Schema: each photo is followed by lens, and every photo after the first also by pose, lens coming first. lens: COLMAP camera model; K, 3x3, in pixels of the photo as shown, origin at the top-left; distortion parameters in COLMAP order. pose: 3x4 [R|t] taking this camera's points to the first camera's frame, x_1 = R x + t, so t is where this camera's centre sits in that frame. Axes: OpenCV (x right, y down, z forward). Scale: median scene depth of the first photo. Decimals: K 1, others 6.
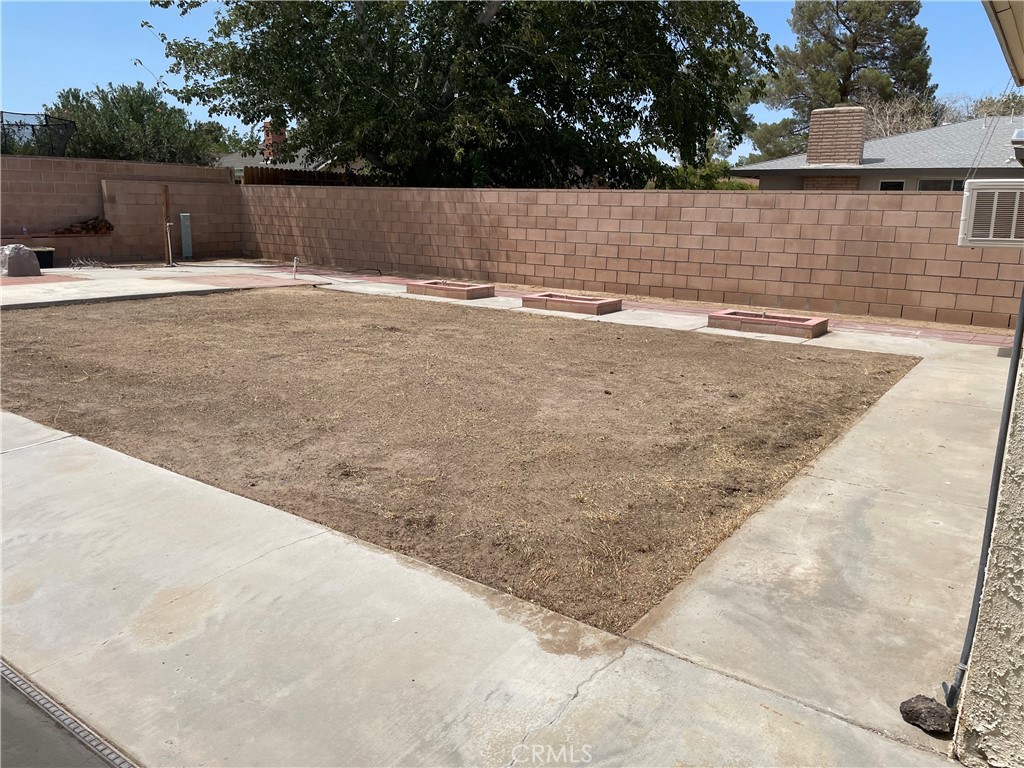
lens RADIAL K [[780.6, 0, 512.6], [0, 780.6, 383.3], [0, 0, 1]] dist [0.039871, -0.009764]
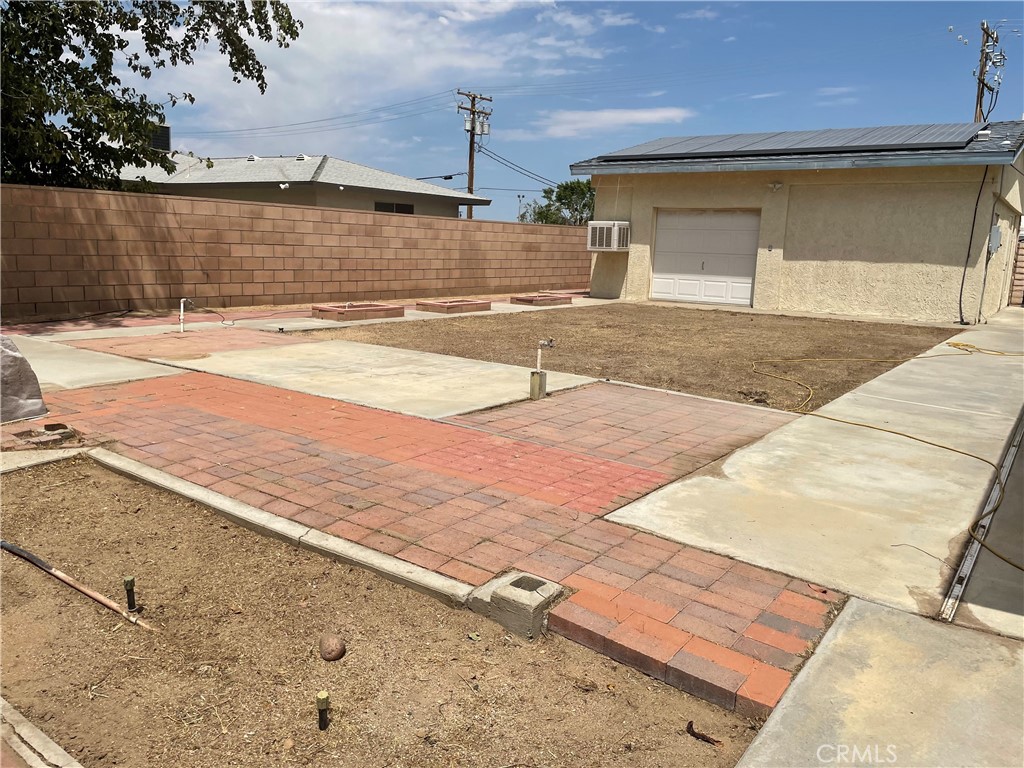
lens RADIAL K [[780.6, 0, 512.3], [0, 780.6, 383.6], [0, 0, 1]] dist [0.039871, -0.009764]
pose [[0.018790, -0.208635, 0.977813, -0.992347], [0.170069, 0.964400, 0.202505, -0.190278], [-0.985253, 0.162491, 0.053603, 0.734886]]
